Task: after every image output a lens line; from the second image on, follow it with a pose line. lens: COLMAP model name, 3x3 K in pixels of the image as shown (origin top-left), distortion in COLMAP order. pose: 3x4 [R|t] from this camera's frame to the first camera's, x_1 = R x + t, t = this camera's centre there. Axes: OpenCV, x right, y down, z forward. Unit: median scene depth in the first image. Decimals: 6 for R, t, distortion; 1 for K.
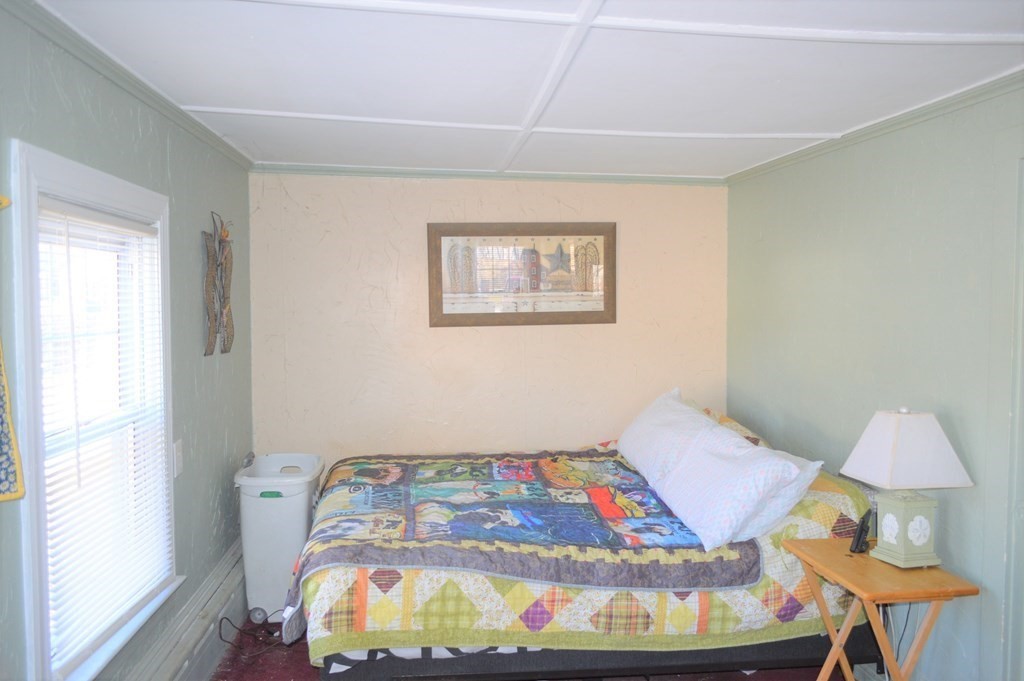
lens RADIAL K [[813.1, 0, 514.1], [0, 813.1, 339.6], [0, 0, 1]] dist [-0.013375, 0.005504]
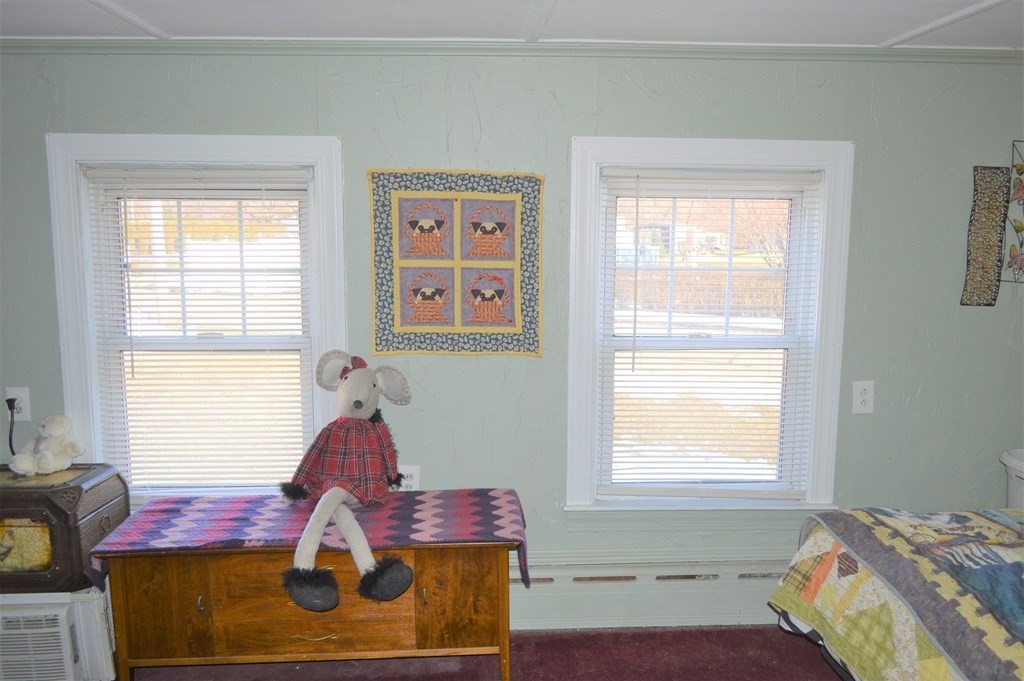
lens RADIAL K [[813.1, 0, 512.2], [0, 813.1, 342.2], [0, 0, 1]] dist [-0.013375, 0.005504]
pose [[-0.051644, 0.122765, -0.991091, 0.675984], [-0.058502, 0.990339, 0.125721, -0.026710], [0.996951, 0.064474, -0.043963, 0.661482]]
